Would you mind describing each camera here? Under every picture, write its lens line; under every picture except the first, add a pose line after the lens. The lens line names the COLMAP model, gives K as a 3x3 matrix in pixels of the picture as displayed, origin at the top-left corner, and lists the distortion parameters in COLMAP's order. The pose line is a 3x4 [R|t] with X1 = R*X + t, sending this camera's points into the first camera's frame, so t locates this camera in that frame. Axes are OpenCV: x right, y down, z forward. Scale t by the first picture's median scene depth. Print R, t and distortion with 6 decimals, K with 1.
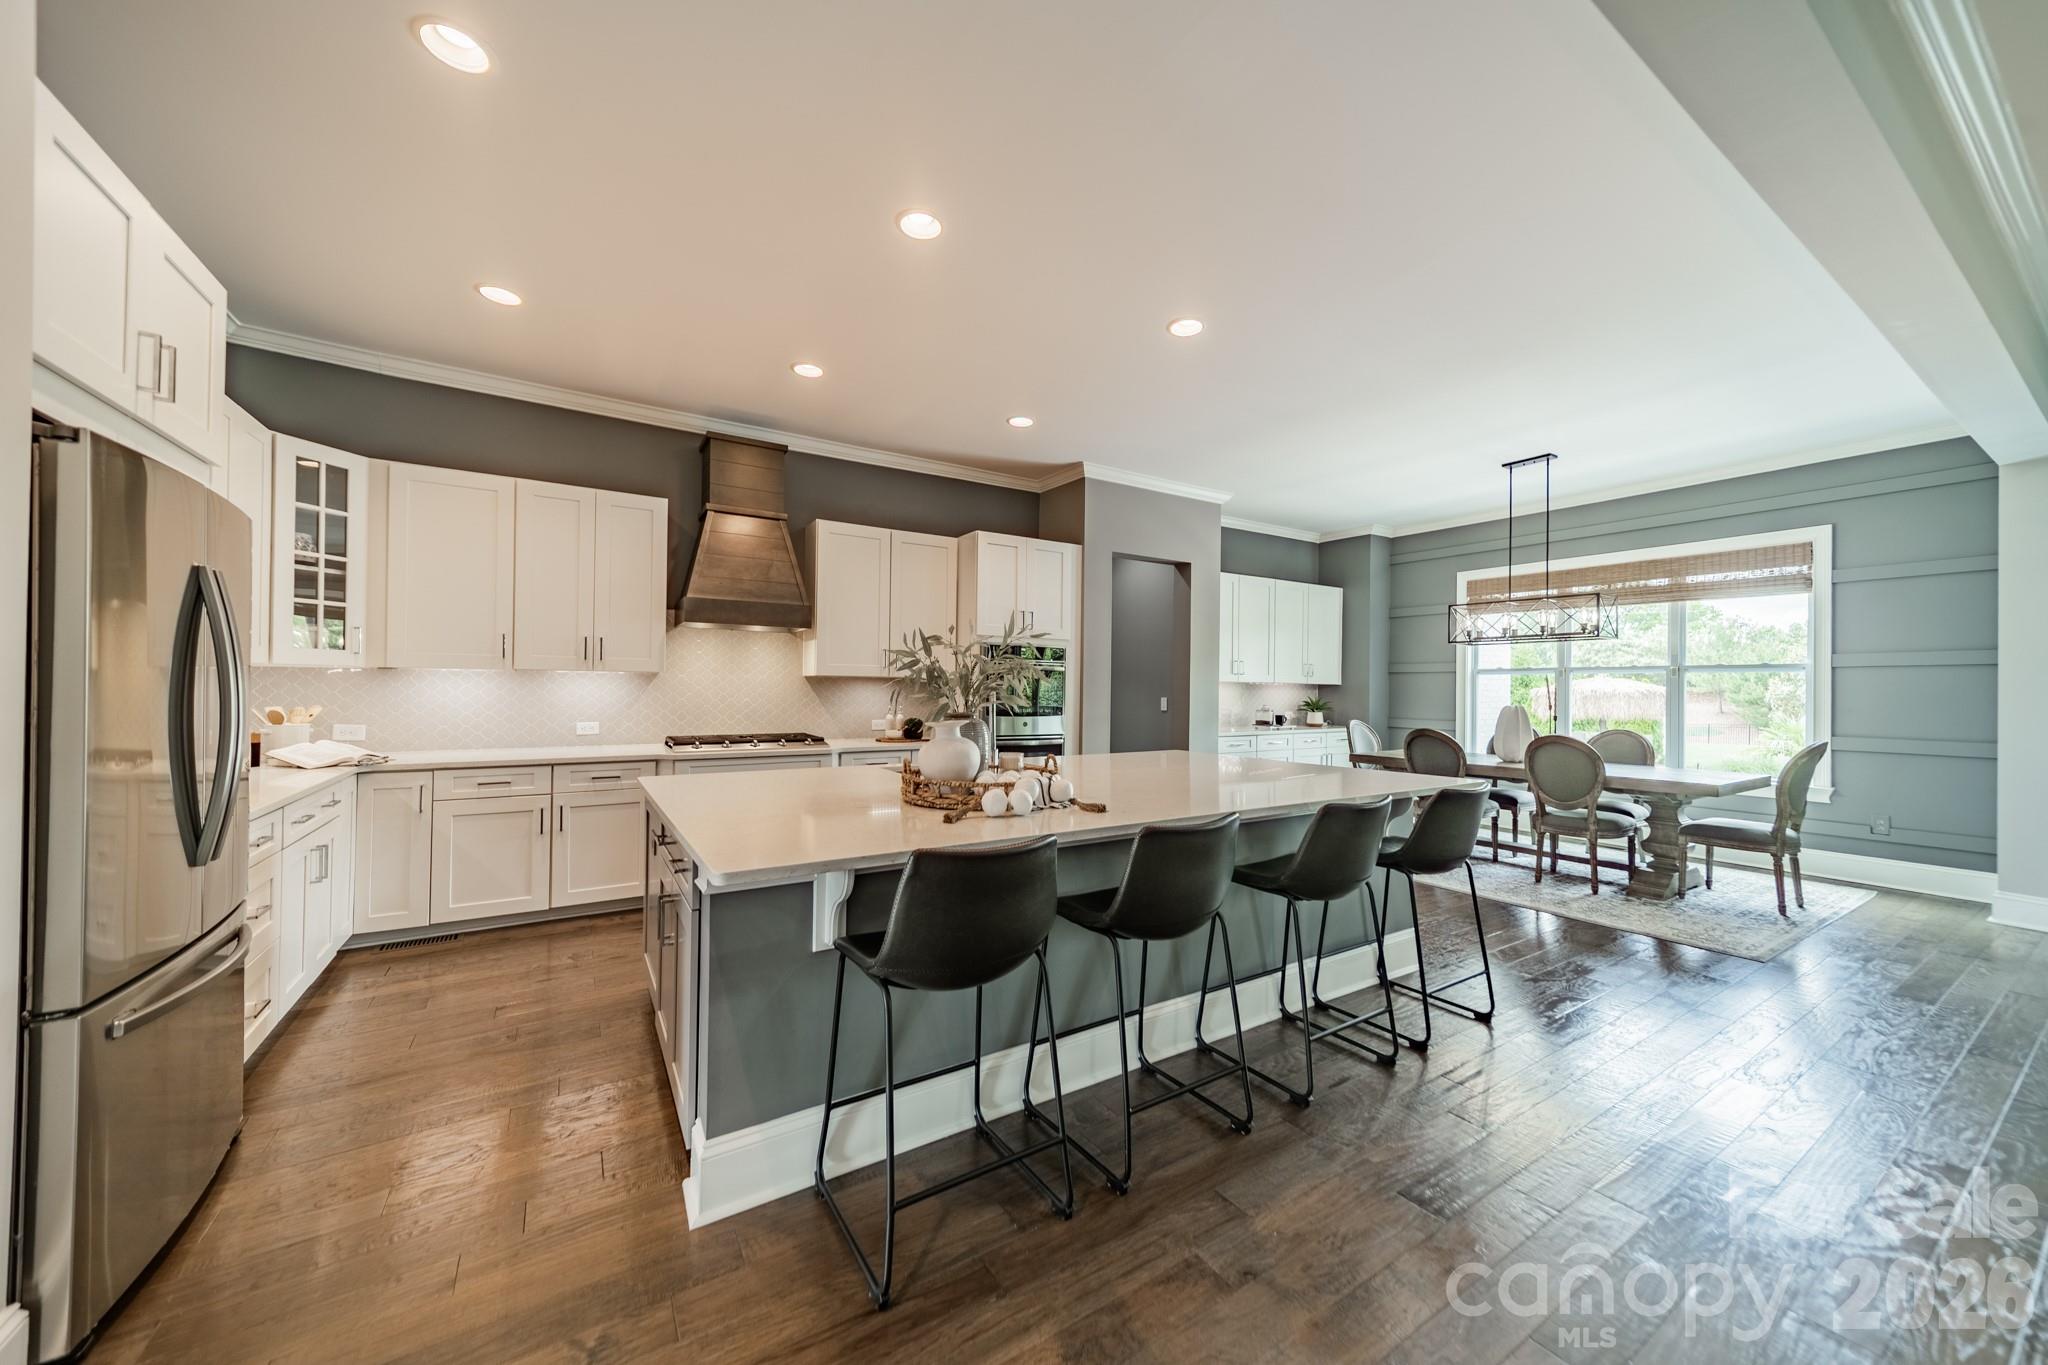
lens RADIAL K [[730.2, 0, 1036.8], [0, 730.2, 687.7], [0, 0, 1]] dist [0.012768, -0.000380]
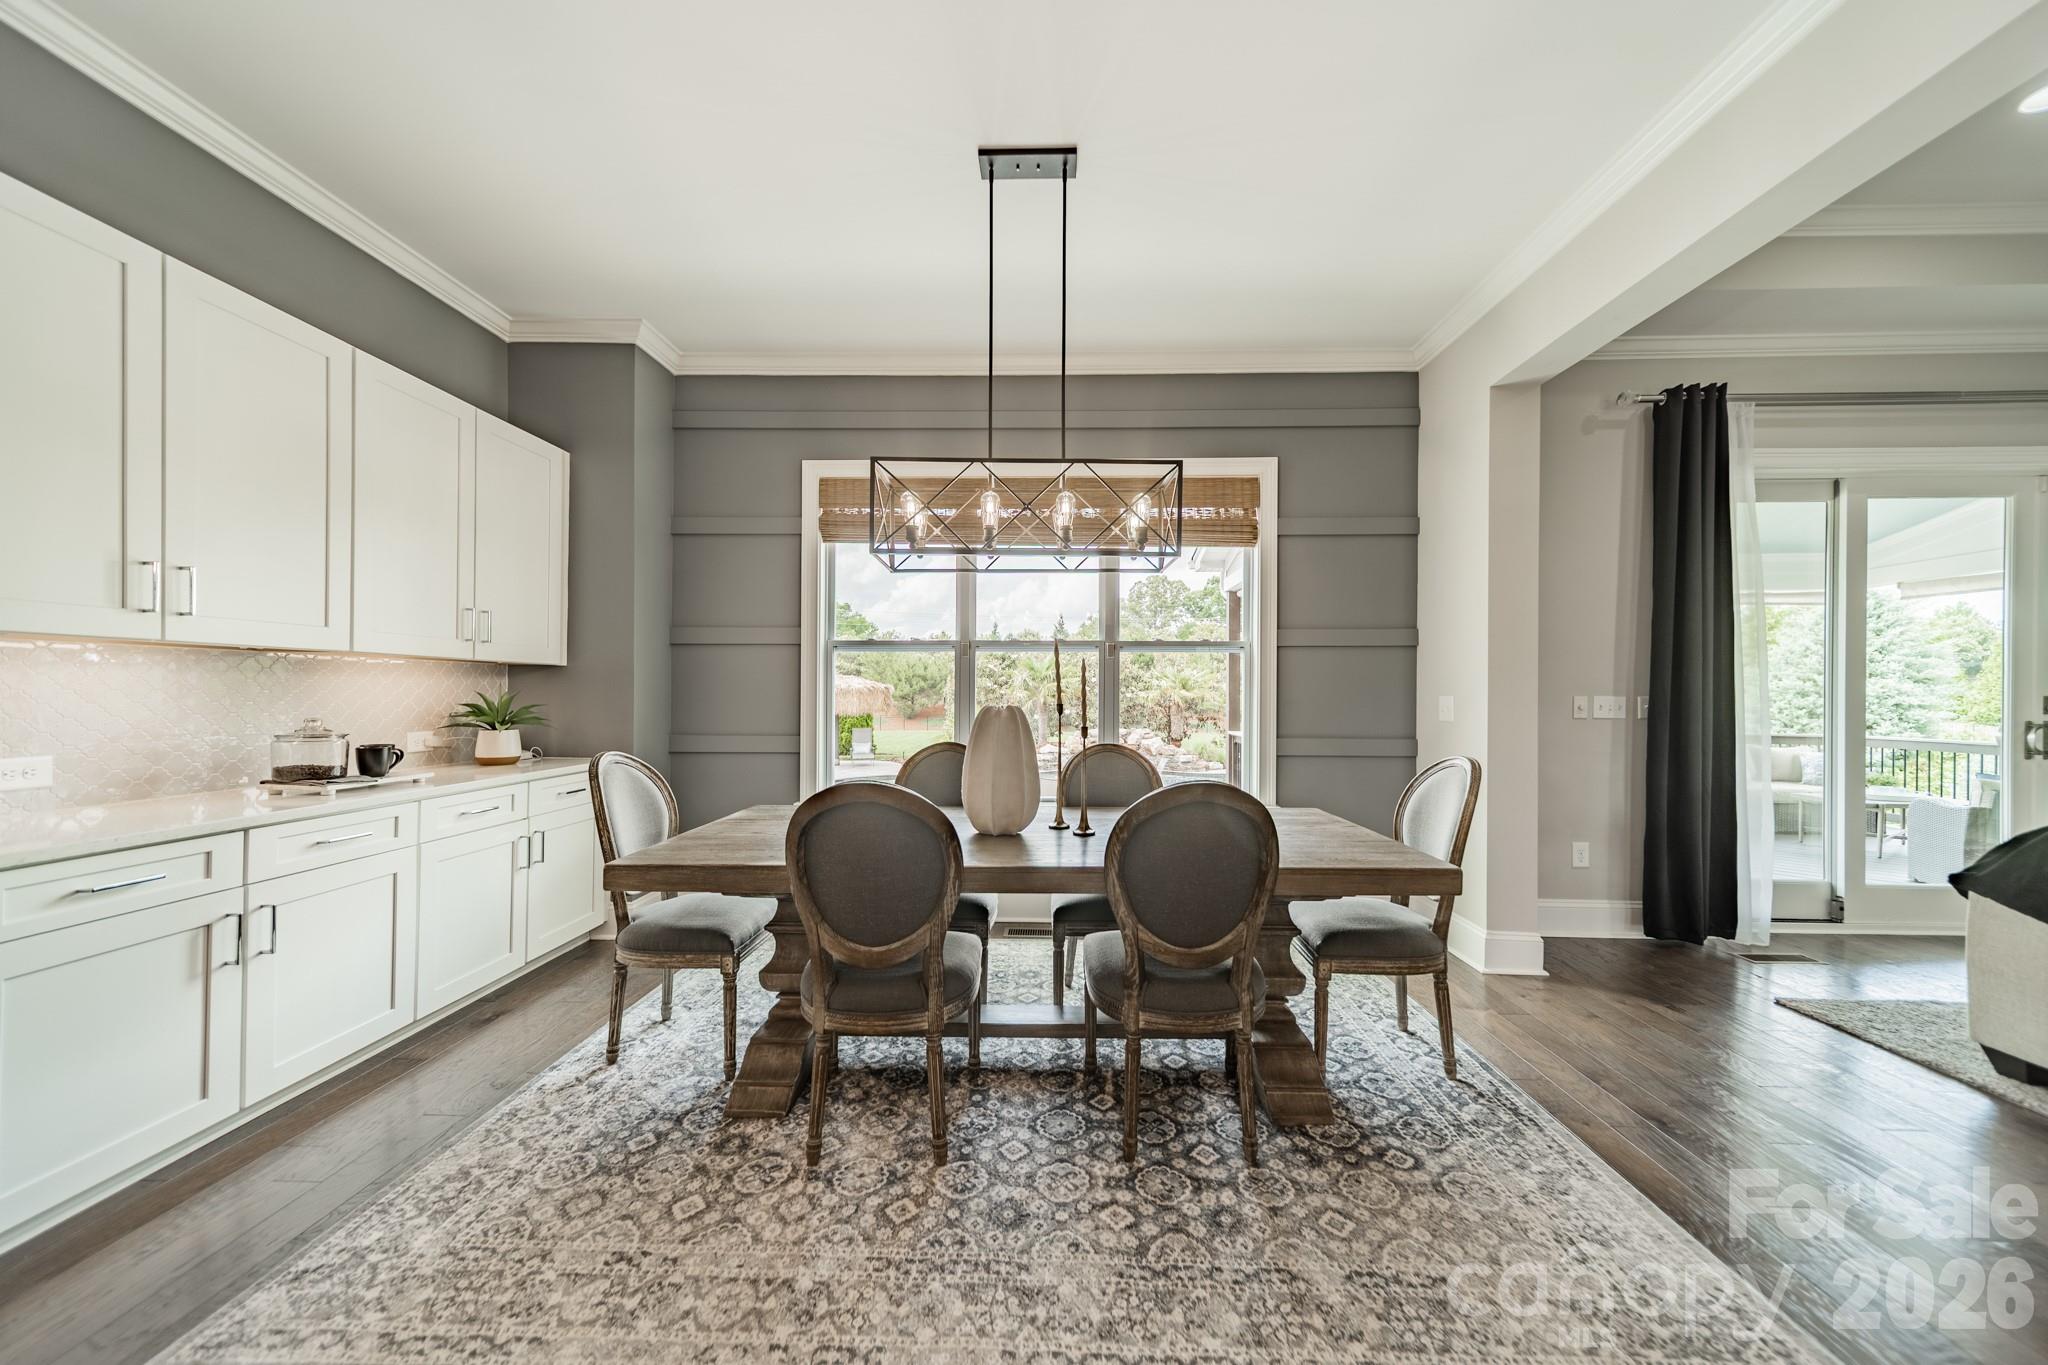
lens RADIAL K [[730.2, 0, 1033.4], [0, 730.2, 691.9], [0, 0, 1]] dist [0.012768, -0.000380]
pose [[0.563033, -0.005440, 0.826417, 0.287958], [-0.000229, 0.999977, 0.006739, 0.012689], [-0.826435, -0.003984, 0.563019, 0.718526]]
